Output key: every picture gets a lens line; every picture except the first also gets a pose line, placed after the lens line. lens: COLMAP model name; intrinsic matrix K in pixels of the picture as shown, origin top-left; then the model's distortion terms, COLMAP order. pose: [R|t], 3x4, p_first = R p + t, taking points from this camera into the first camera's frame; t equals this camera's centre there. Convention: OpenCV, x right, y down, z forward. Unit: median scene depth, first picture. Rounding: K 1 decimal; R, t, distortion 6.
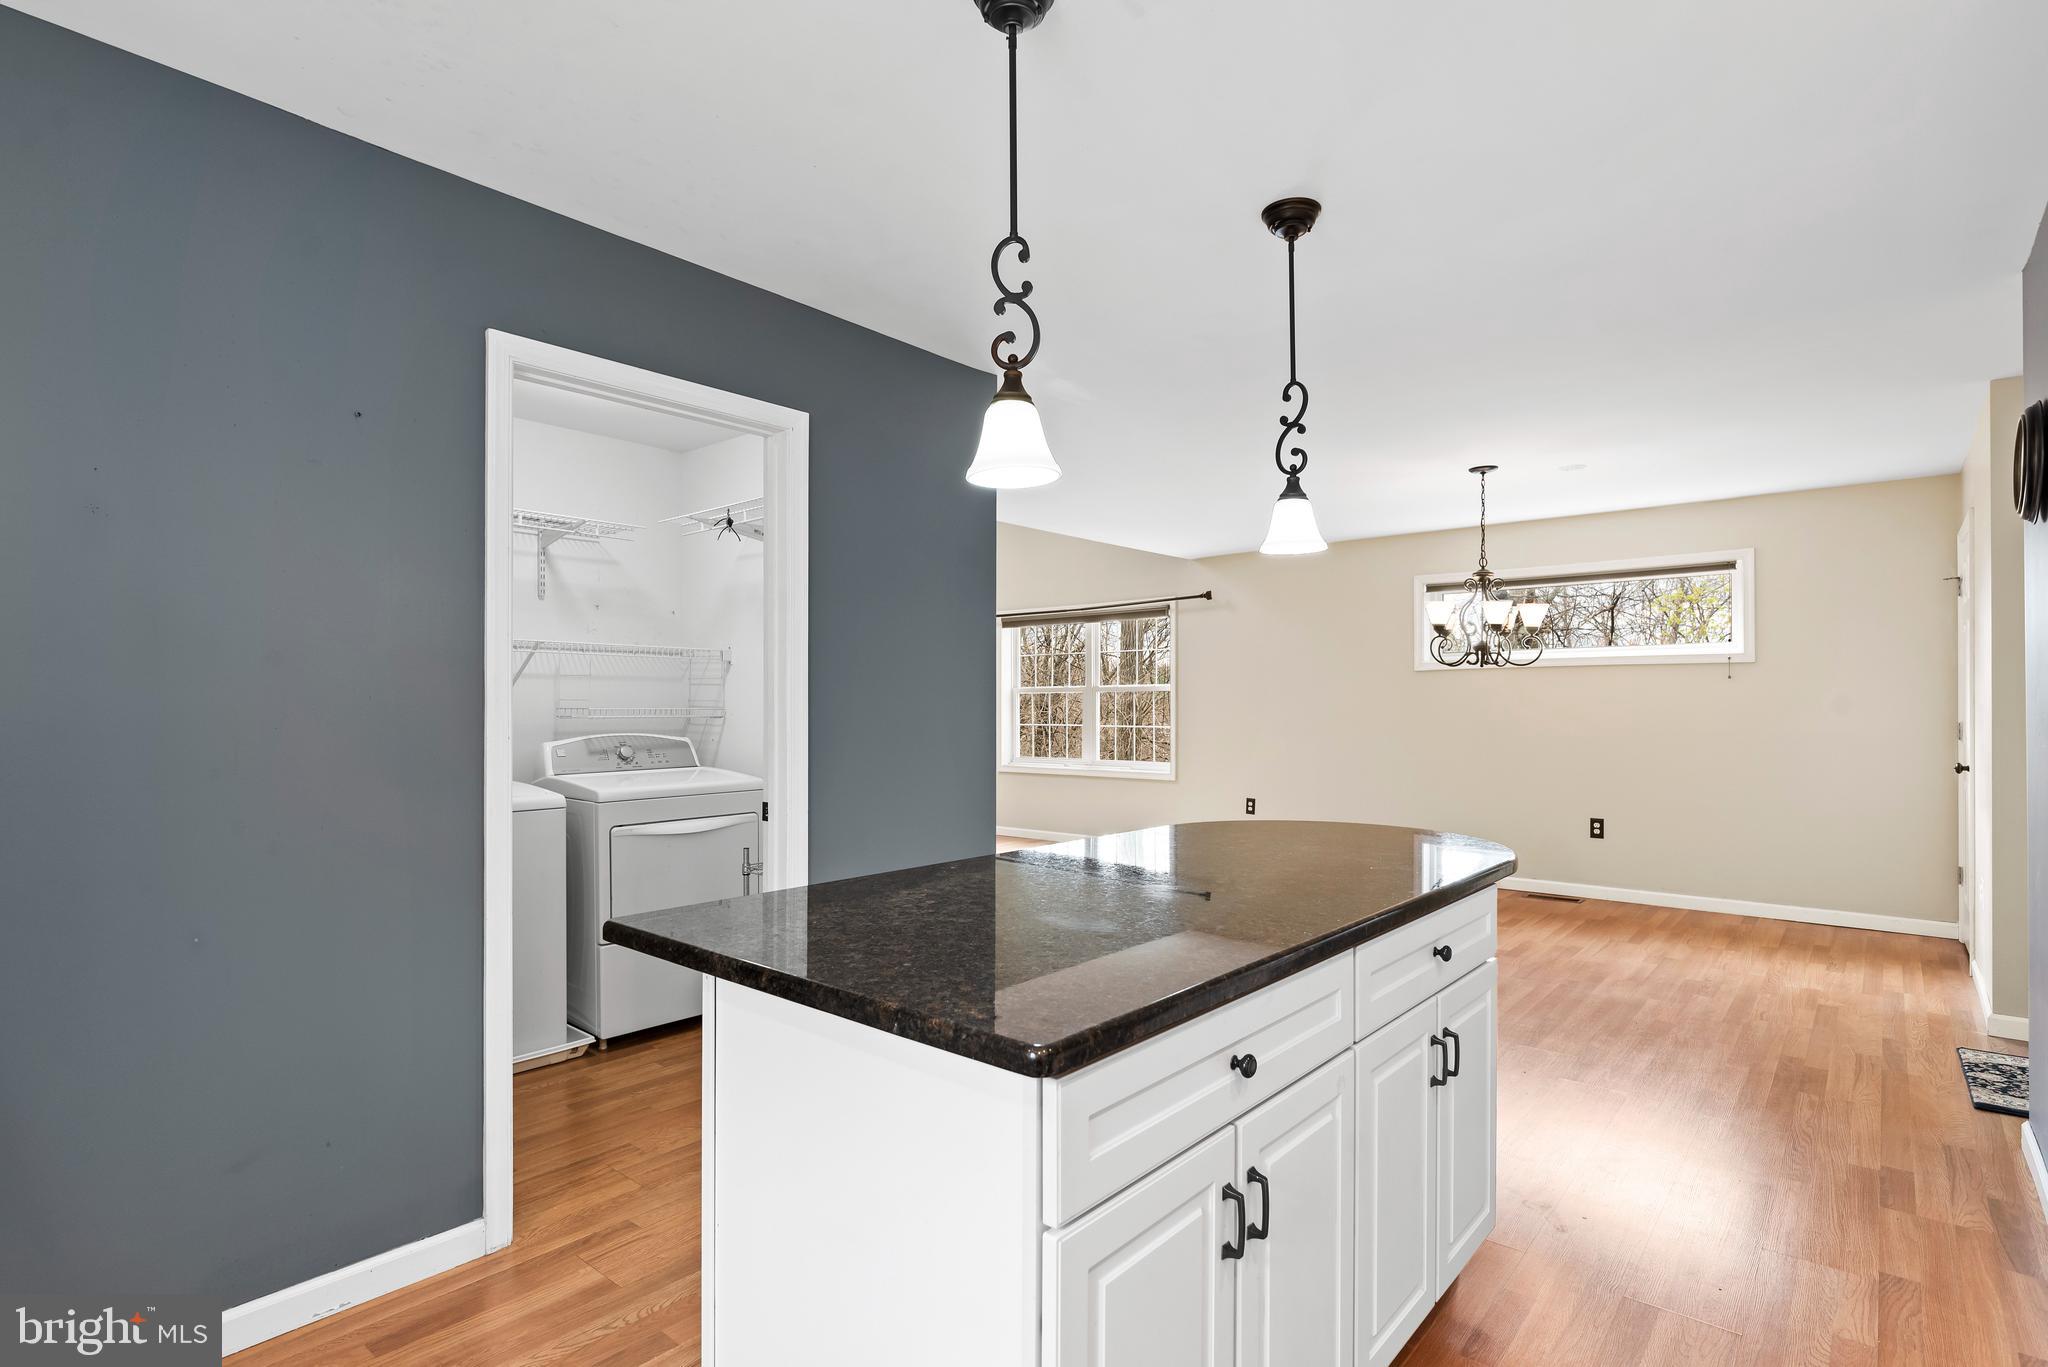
lens RADIAL K [[1001.2, 0, 1038.4], [0, 1001.2, 699.1], [0, 0, 1]] dist [0.001744, 0.001019]
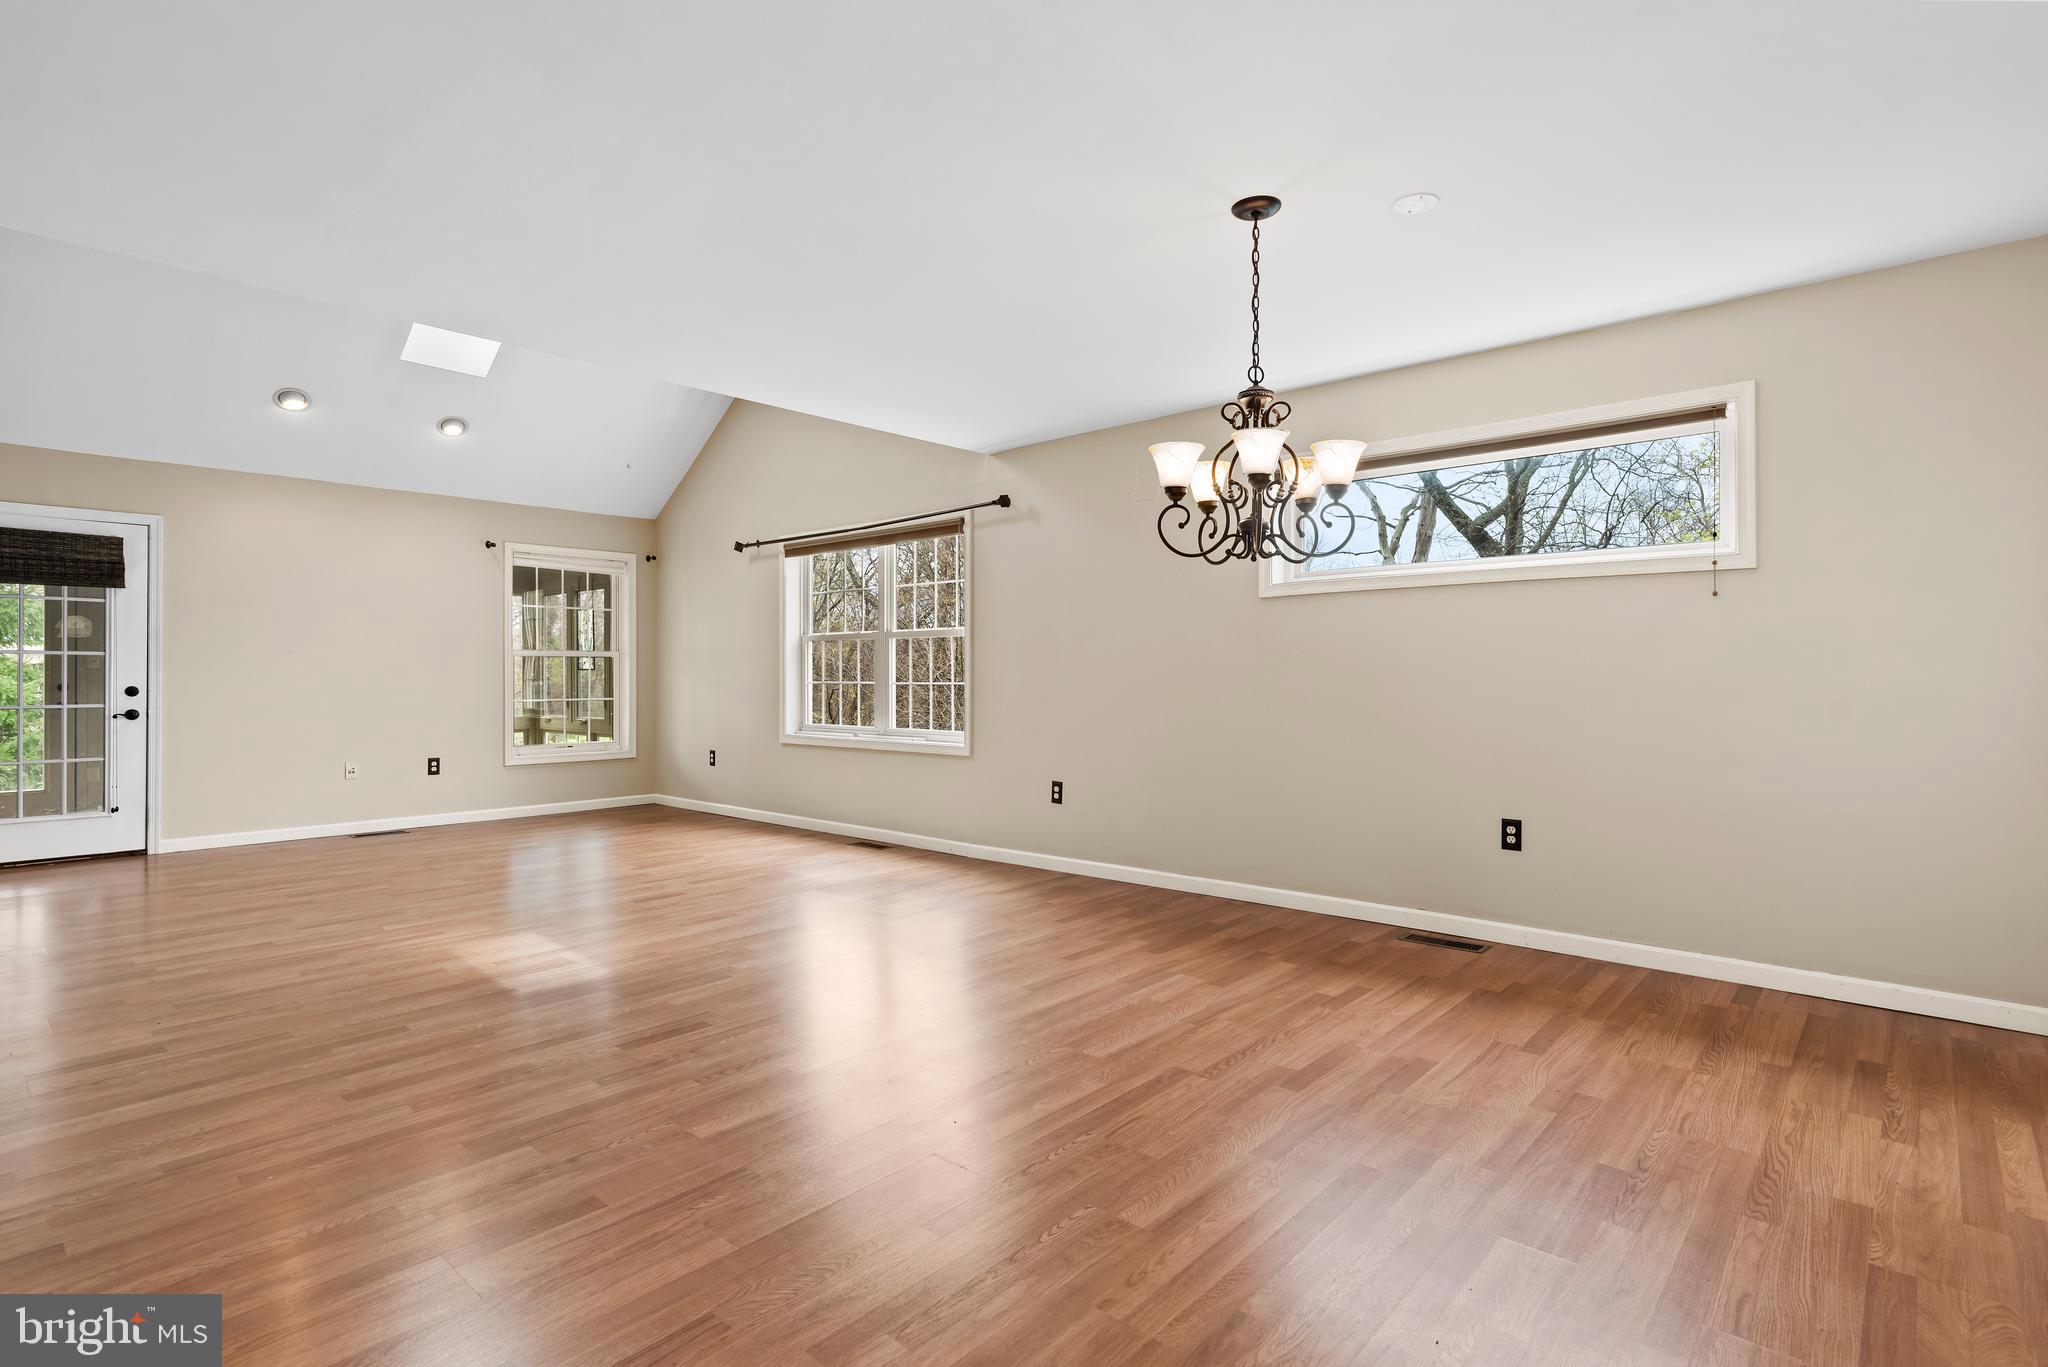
lens RADIAL K [[1001.2, 0, 1044.4], [0, 1001.2, 665.9], [0, 0, 1]] dist [0.001744, 0.001019]
pose [[0.999798, -0.000104, -0.020102, 0.271531], [0.000056, 0.999997, -0.002363, 0.022461], [0.020102, 0.002361, 0.999795, 0.352764]]
